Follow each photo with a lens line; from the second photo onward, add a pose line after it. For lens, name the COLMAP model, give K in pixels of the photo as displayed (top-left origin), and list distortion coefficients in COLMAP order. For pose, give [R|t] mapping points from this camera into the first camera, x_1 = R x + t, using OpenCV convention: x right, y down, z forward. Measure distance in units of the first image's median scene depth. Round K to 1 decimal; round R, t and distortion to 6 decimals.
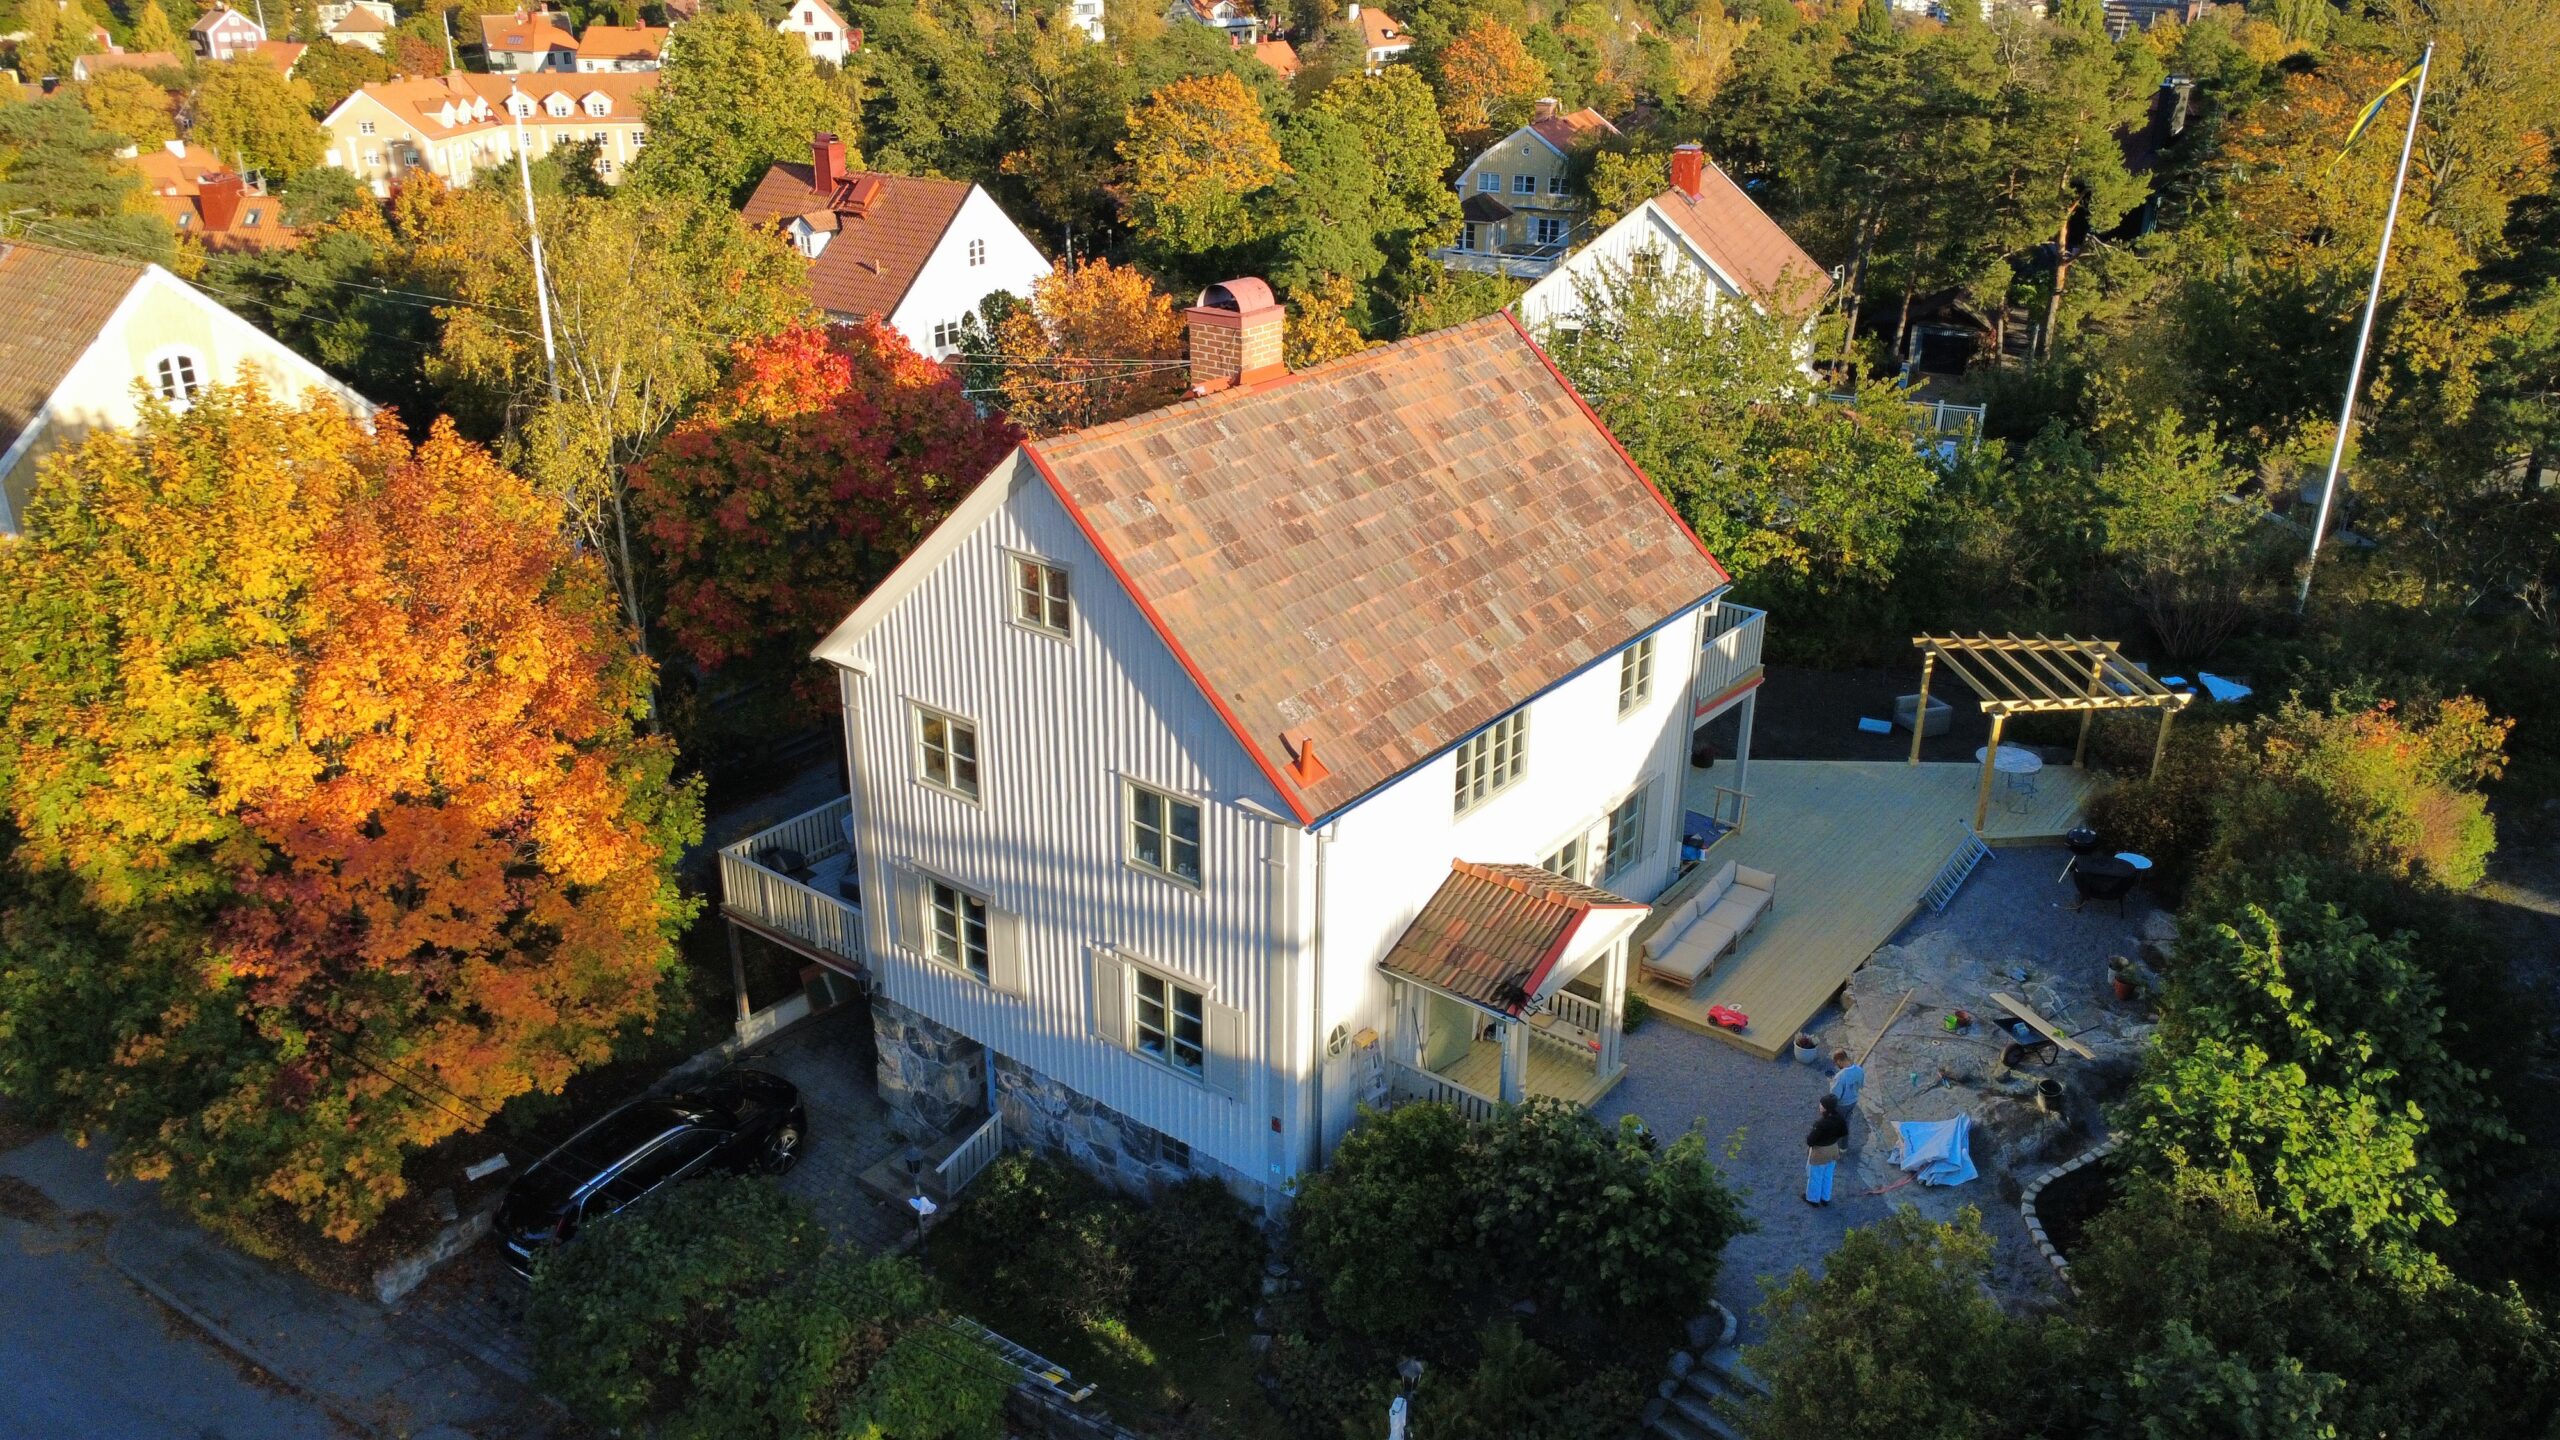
lens RADIAL K [[1878.2, 0, 1280.0], [0, 1878.2, 720.0], [0, 0, 1]] dist [-0.009940, 0.006293]
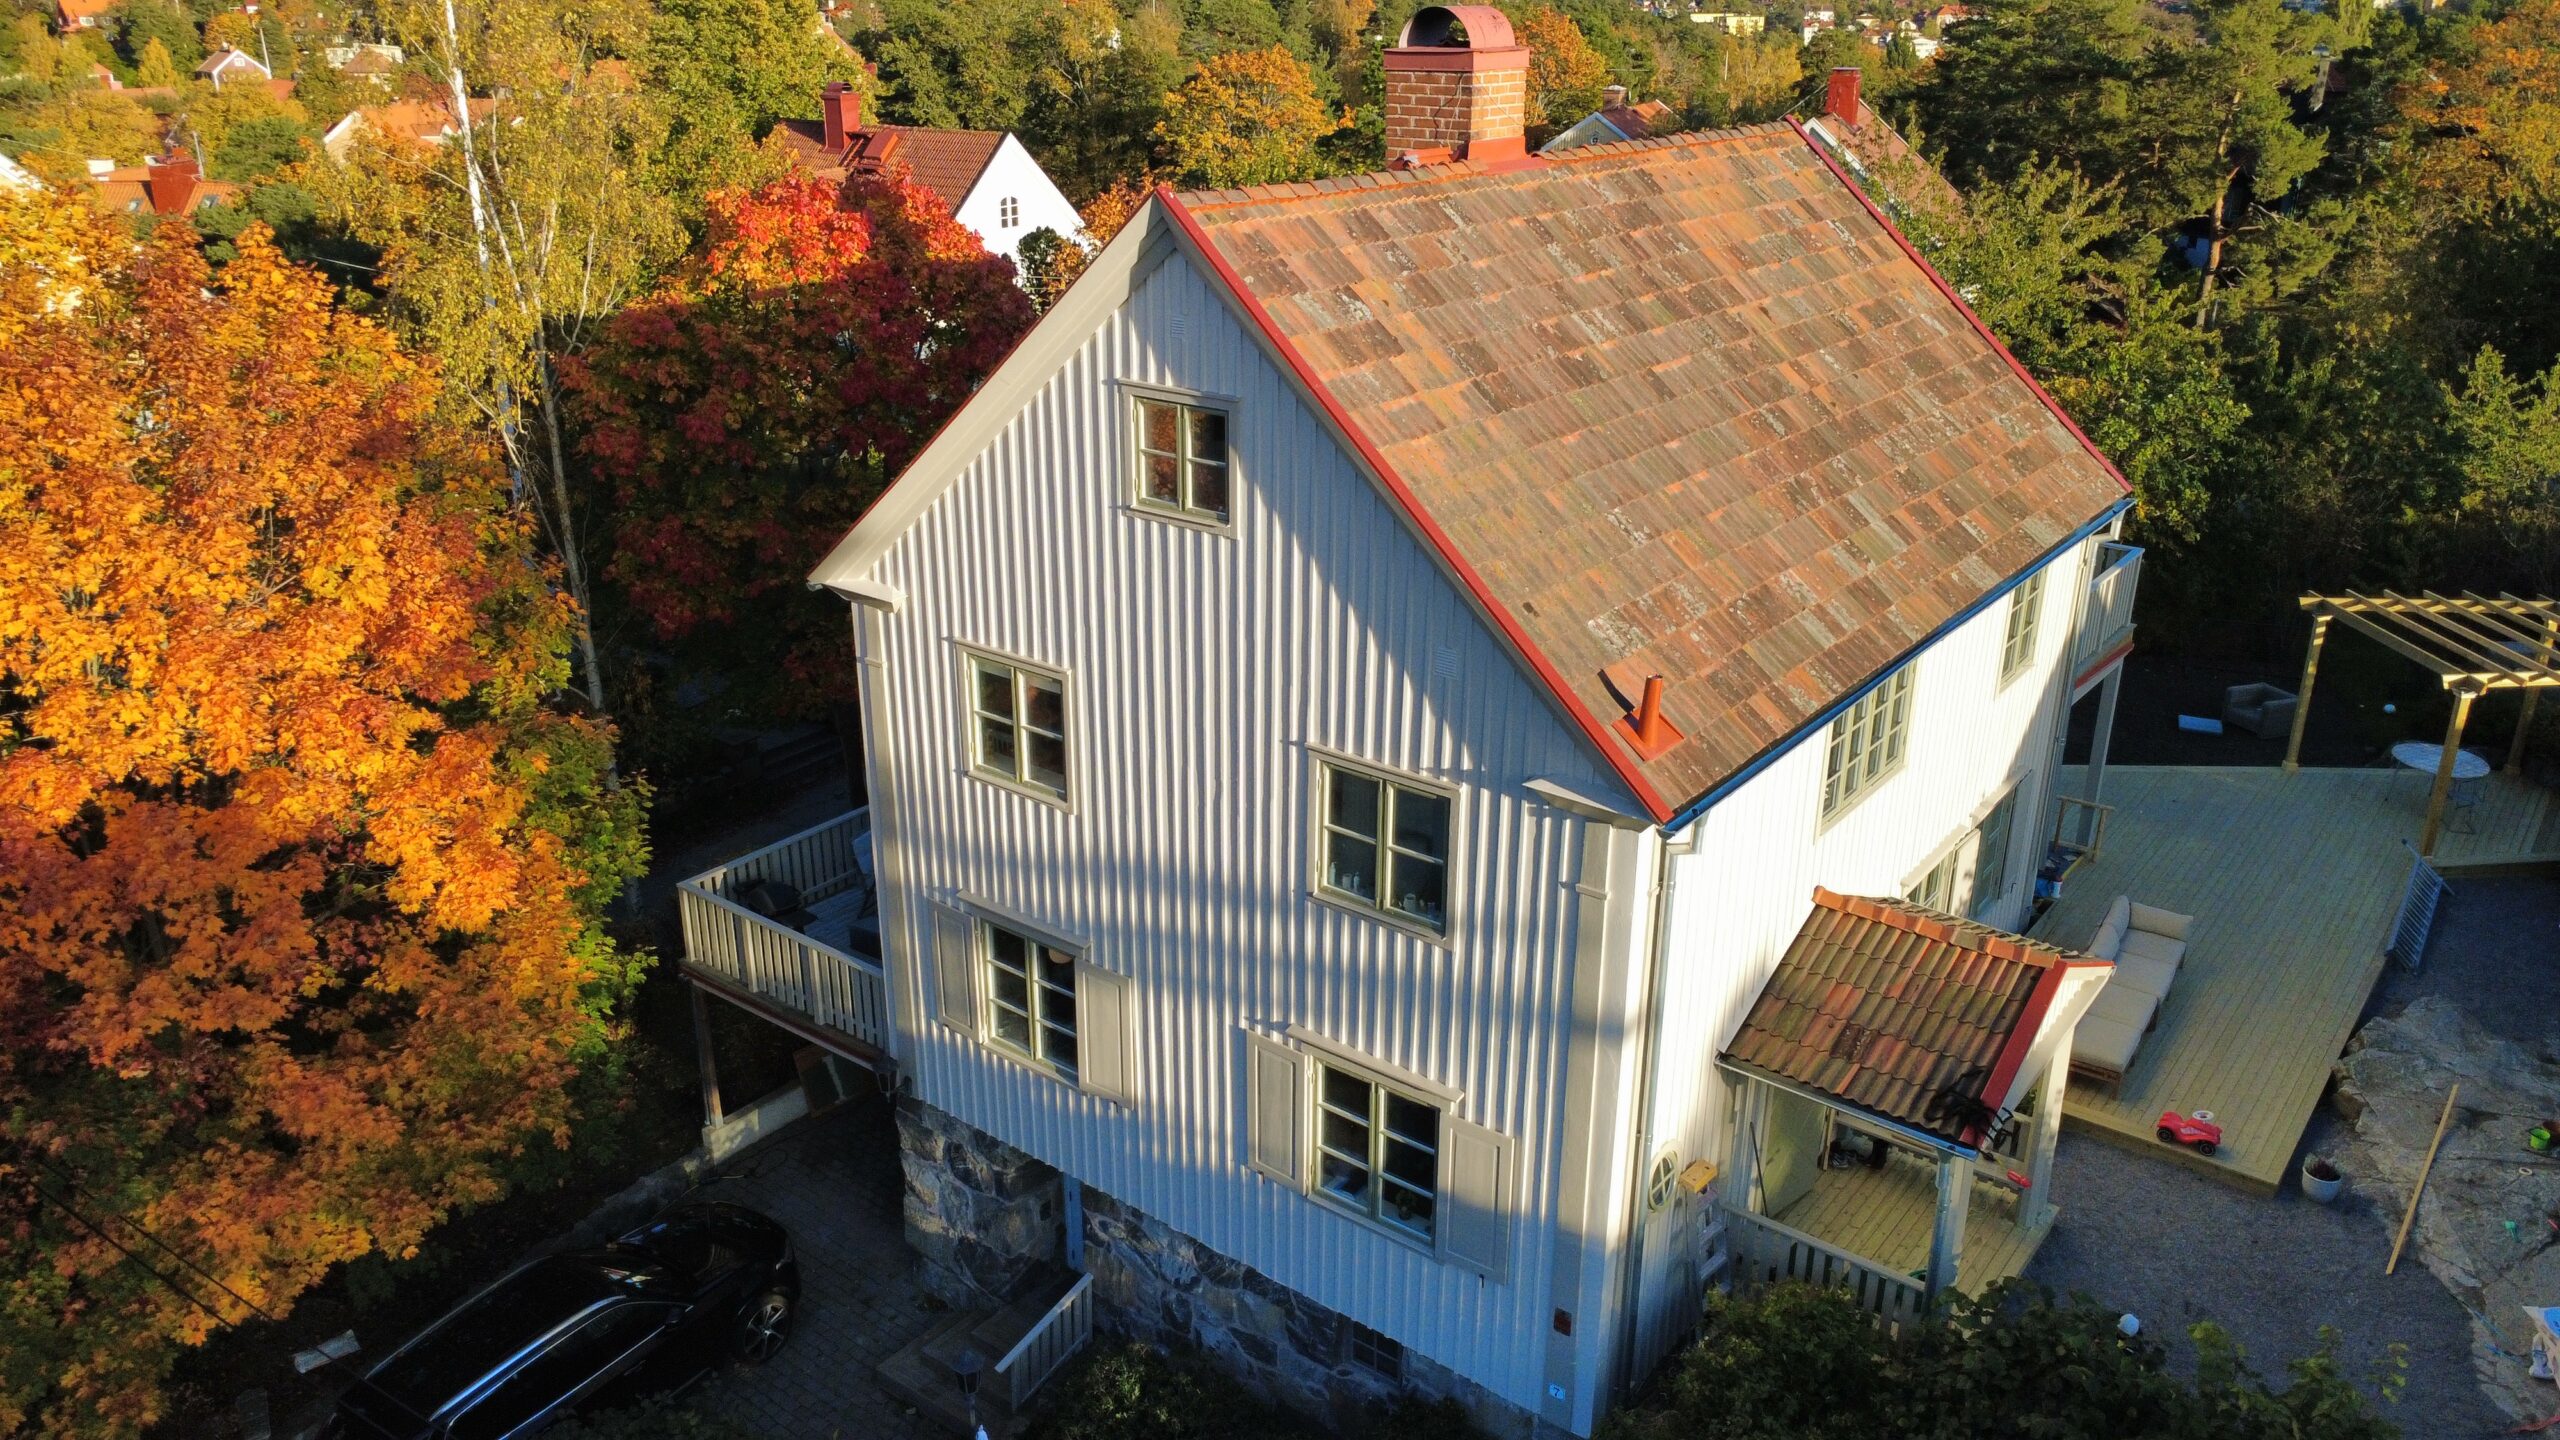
lens RADIAL K [[1870.8, 0, 1280.0], [0, 1870.8, 720.0], [0, 0, 1]] dist [-0.001698, -0.002941]
pose [[0.999990, -0.001664, -0.004240, -0.080924], [0.001542, 0.999584, -0.028805, 0.032966], [0.004286, 0.028798, 0.999576, 0.342315]]
